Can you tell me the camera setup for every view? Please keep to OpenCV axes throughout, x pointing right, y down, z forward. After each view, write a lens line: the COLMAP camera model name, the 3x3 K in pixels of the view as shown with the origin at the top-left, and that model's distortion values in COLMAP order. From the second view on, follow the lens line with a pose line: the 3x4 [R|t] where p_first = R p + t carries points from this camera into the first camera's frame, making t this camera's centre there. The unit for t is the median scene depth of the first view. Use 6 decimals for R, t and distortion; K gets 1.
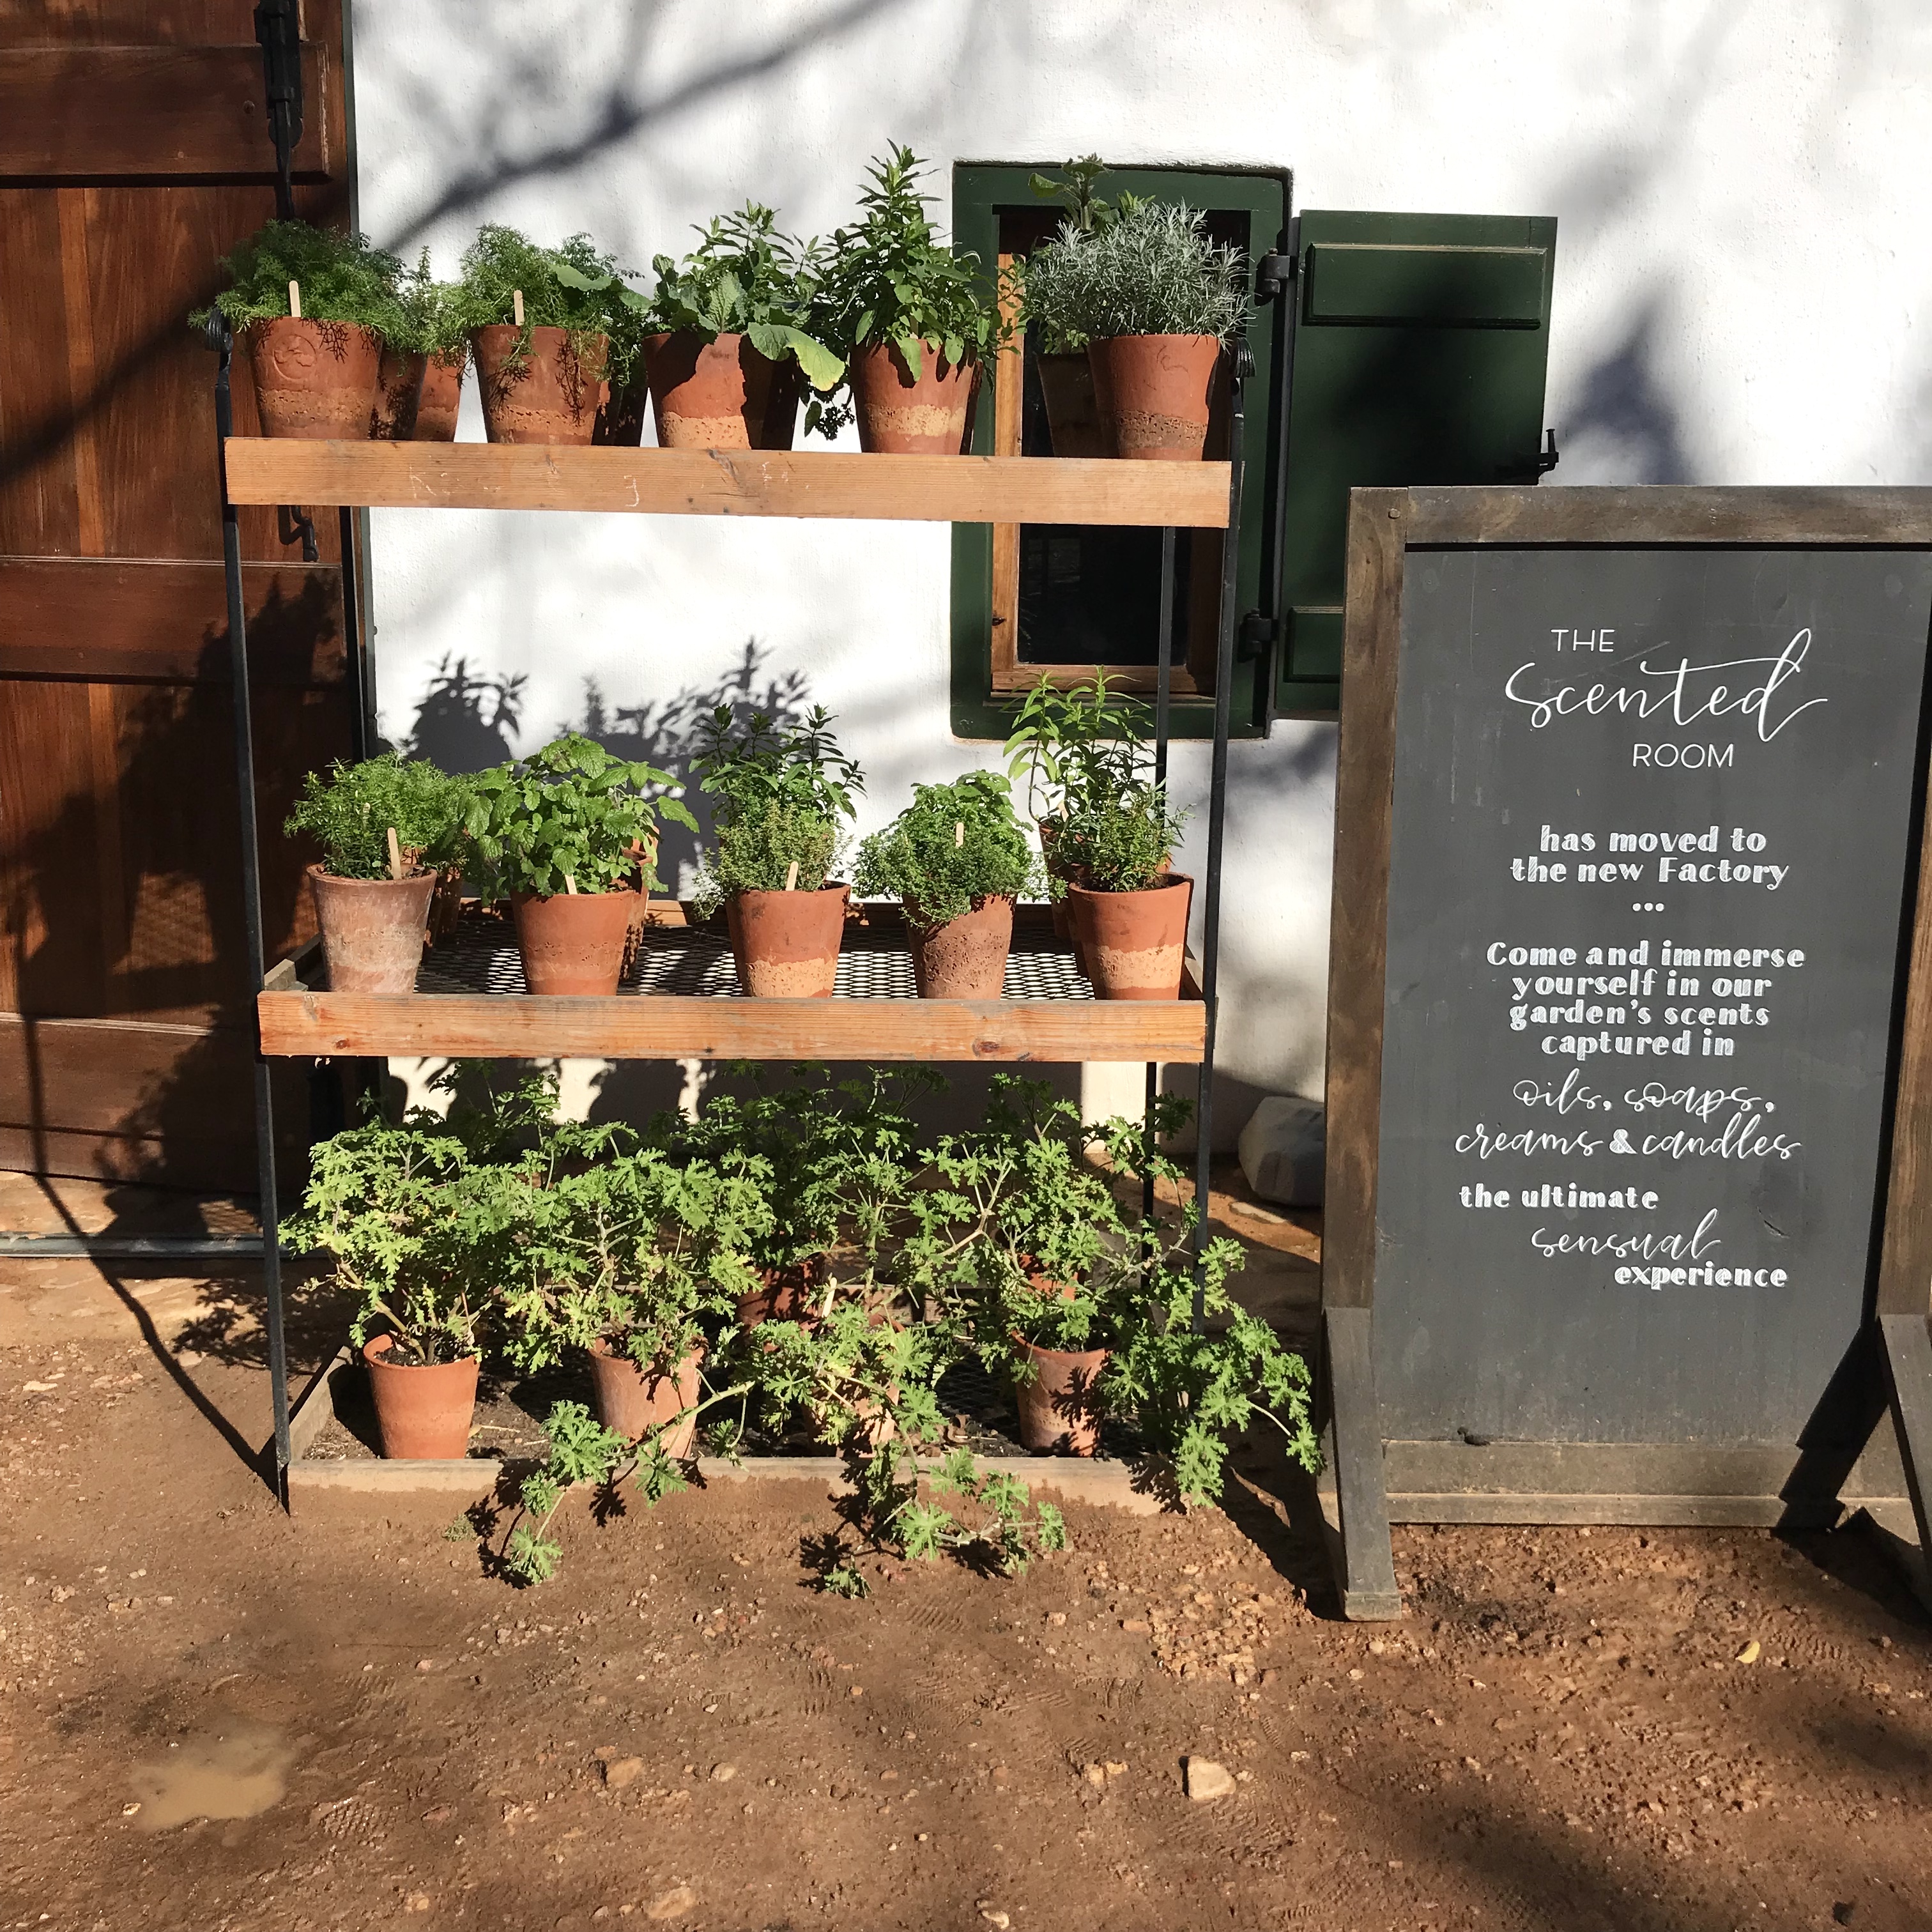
lens RADIAL K [[2094.8, 0, 964.4], [0, 2094.8, 965.7], [0, 0, 1]] dist [-0.008011, 0.000000]
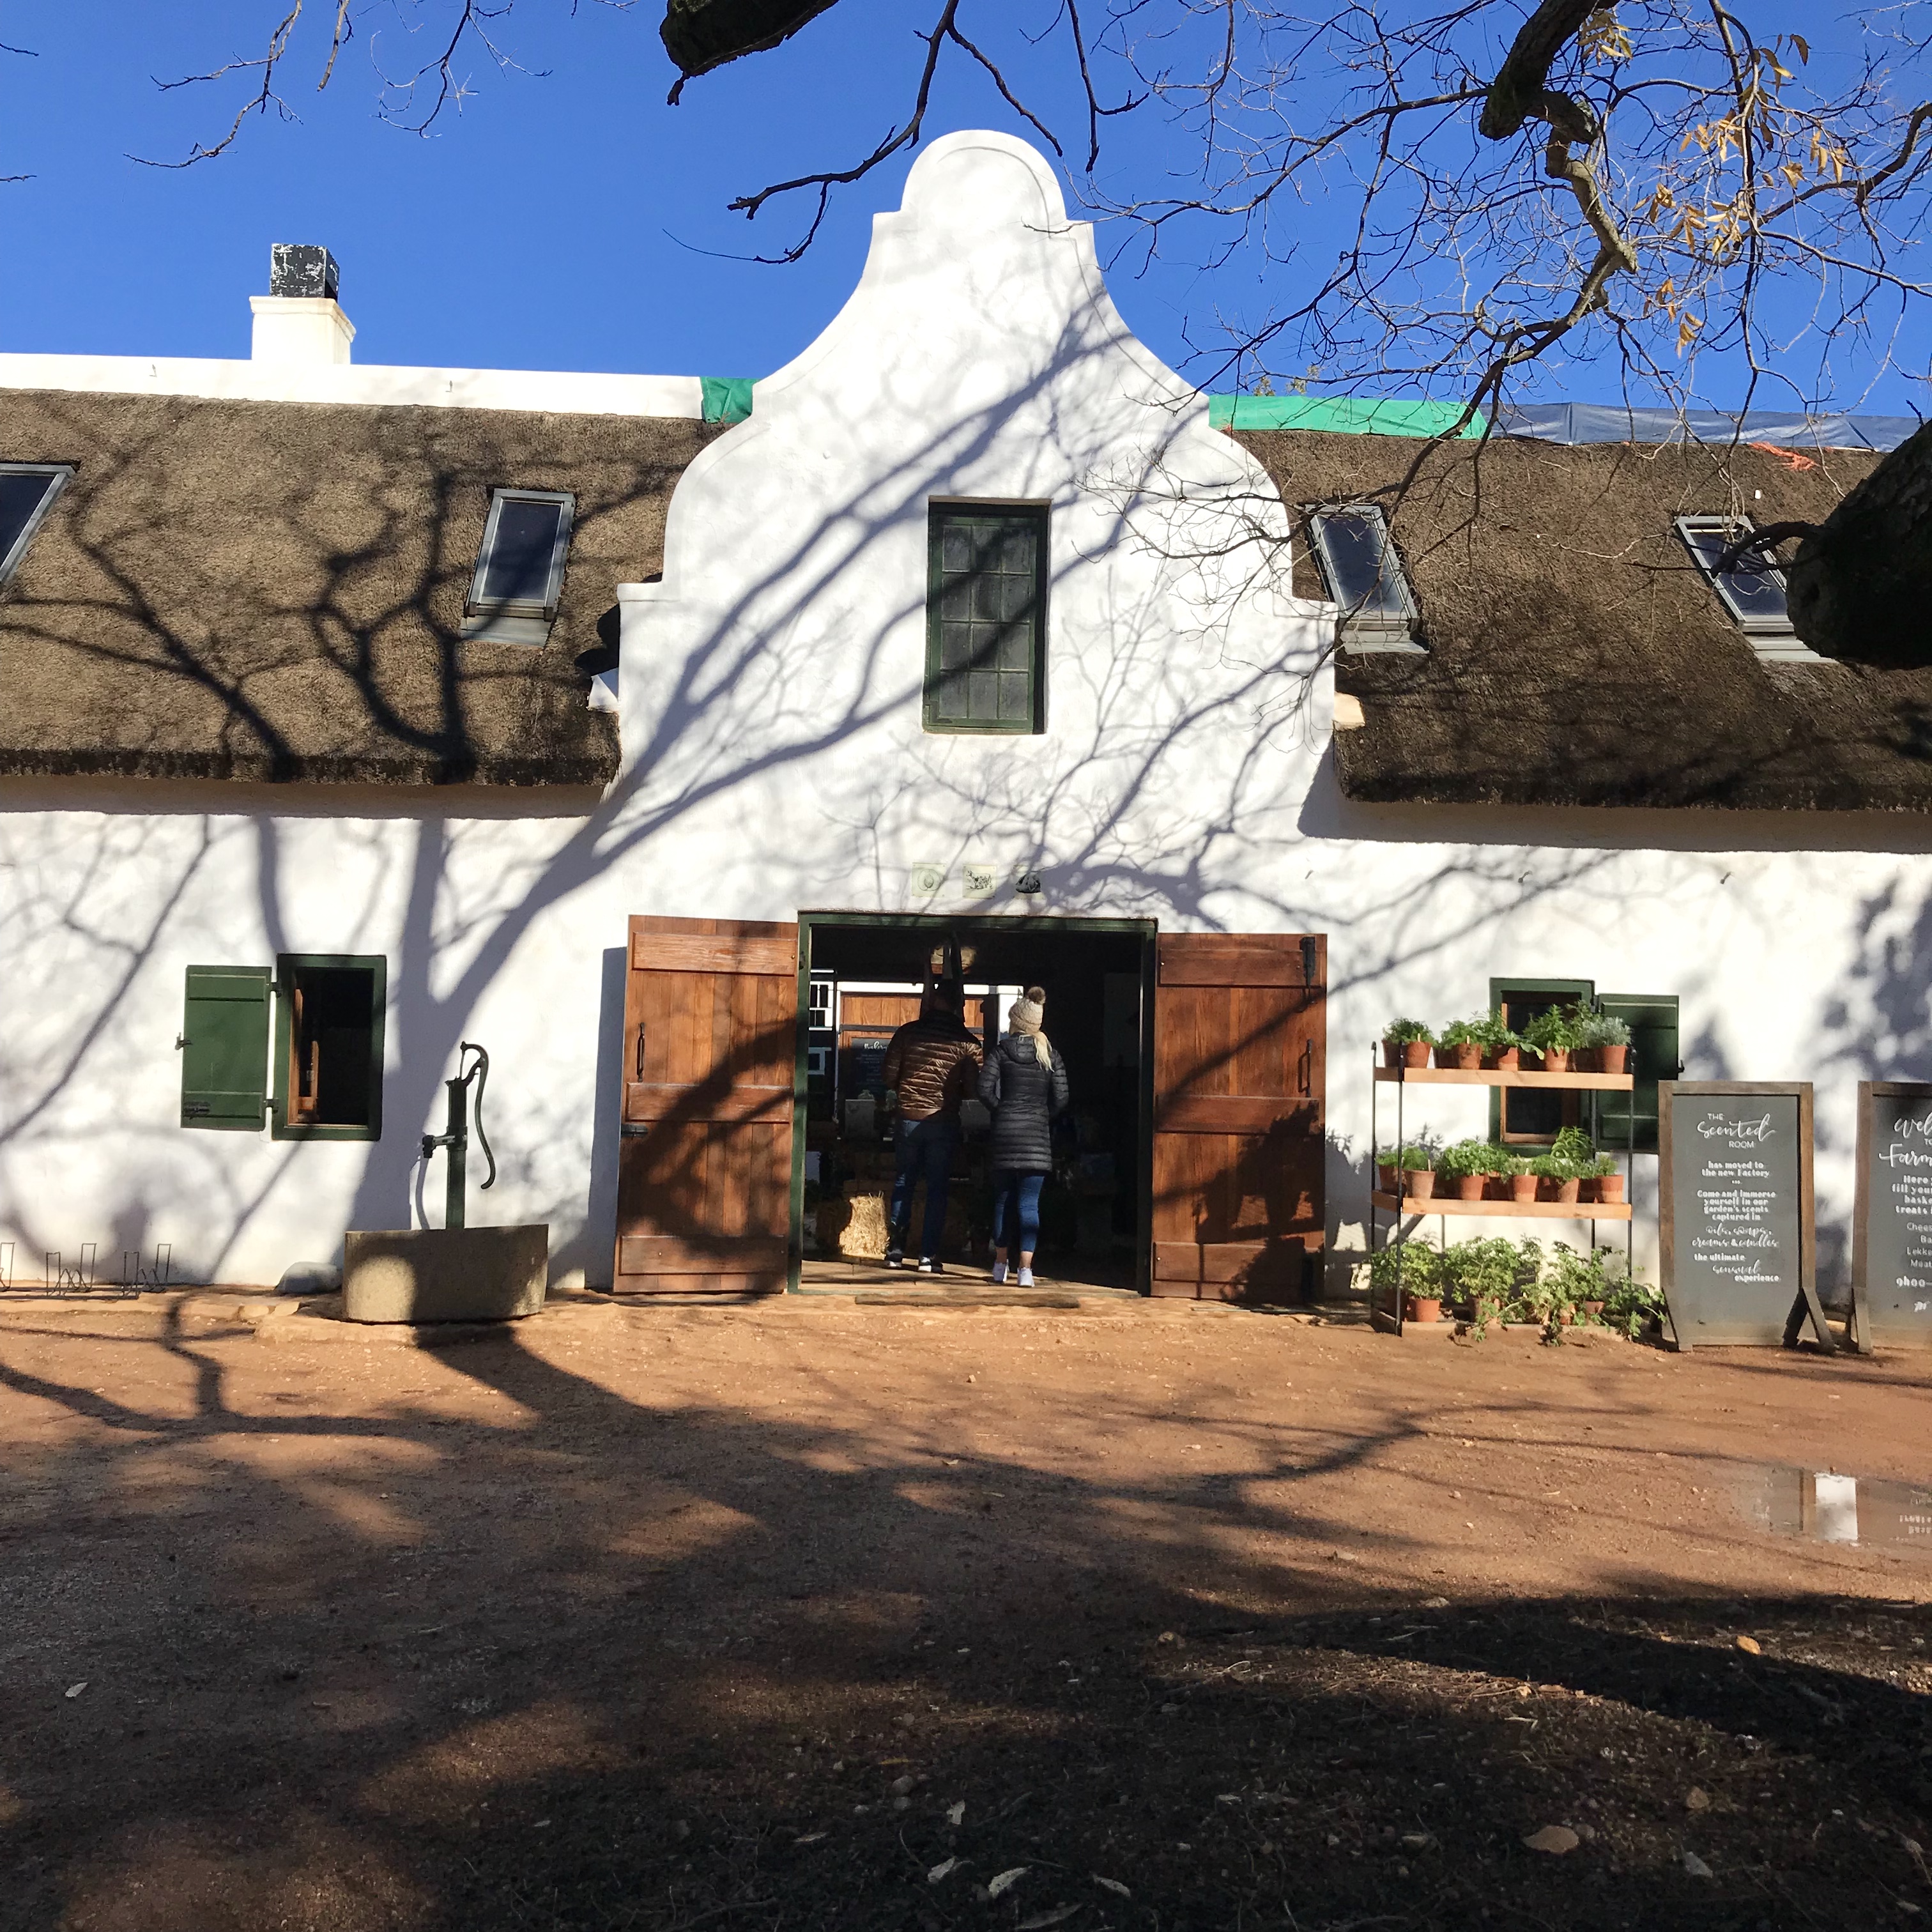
lens RADIAL K [[2094.8, 0, 967.5], [0, 2094.8, 964.9], [0, 0, 1]] dist [-0.008011, 0.000000]
pose [[0.999762, 0.008942, 0.019918, -1.206037], [-0.003498, 0.966104, -0.258128, 0.596174], [-0.021551, 0.257997, 0.965905, -2.895527]]
